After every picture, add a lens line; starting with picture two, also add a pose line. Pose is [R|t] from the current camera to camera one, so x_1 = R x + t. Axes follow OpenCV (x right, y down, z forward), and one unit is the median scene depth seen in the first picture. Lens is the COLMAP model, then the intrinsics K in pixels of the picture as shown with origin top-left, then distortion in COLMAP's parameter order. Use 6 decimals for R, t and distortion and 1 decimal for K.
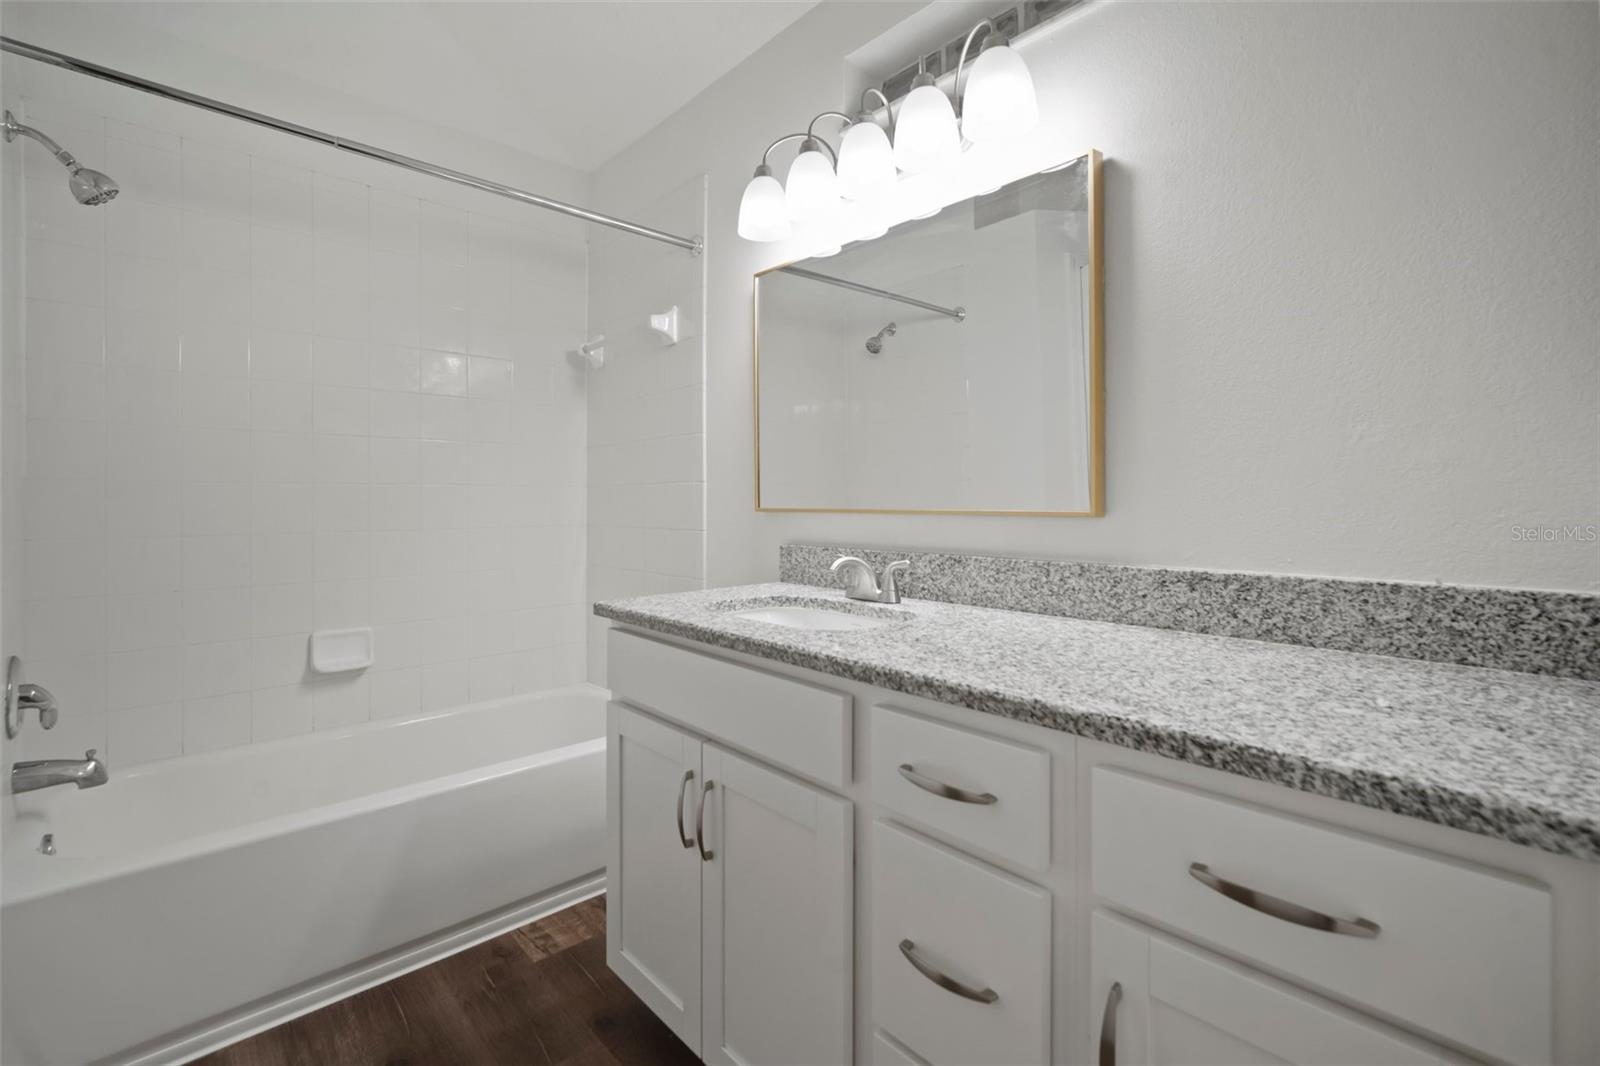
lens RADIAL K [[704.1, 0, 806.2], [0, 704.1, 522.4], [0, 0, 1]] dist [-0.013437, -0.000095]
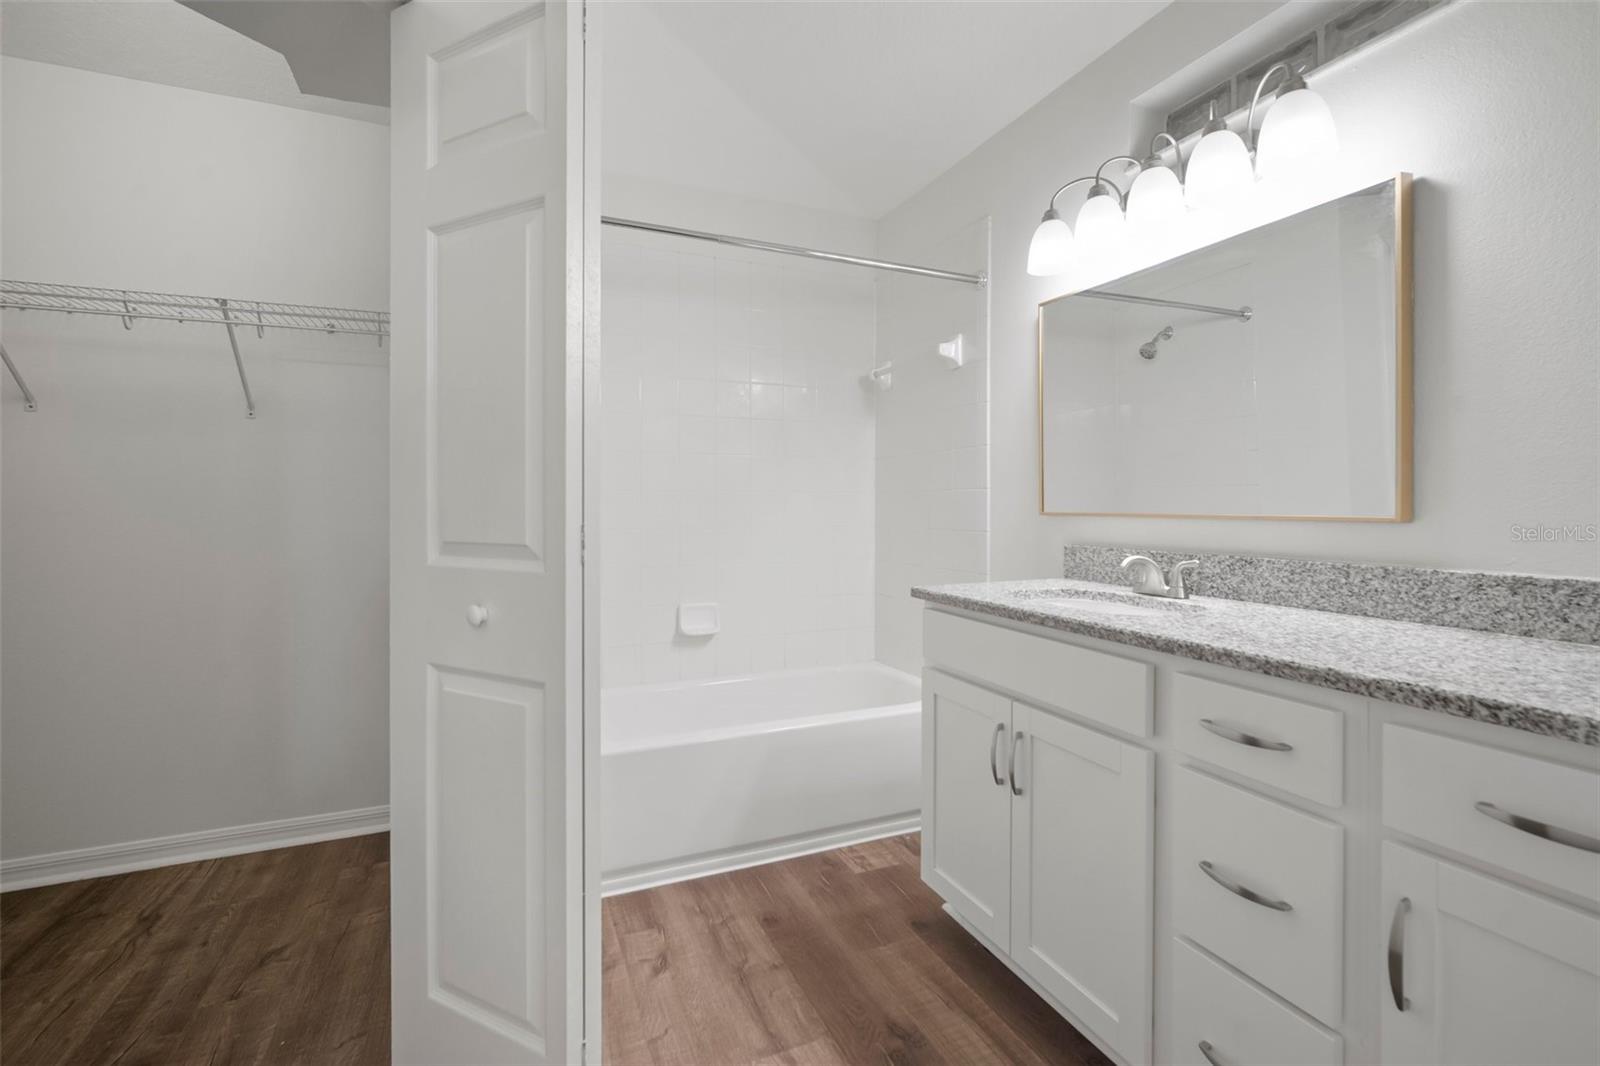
lens RADIAL K [[703.7, 0, 800.2], [0, 703.7, 516.6], [0, 0, 1]] dist [-0.013879, 0.004568]
pose [[0.941298, 0.008964, -0.337458, -0.083944], [-0.013673, 0.999839, -0.011580, 0.007870], [0.337300, 0.015514, 0.941270, -0.290264]]
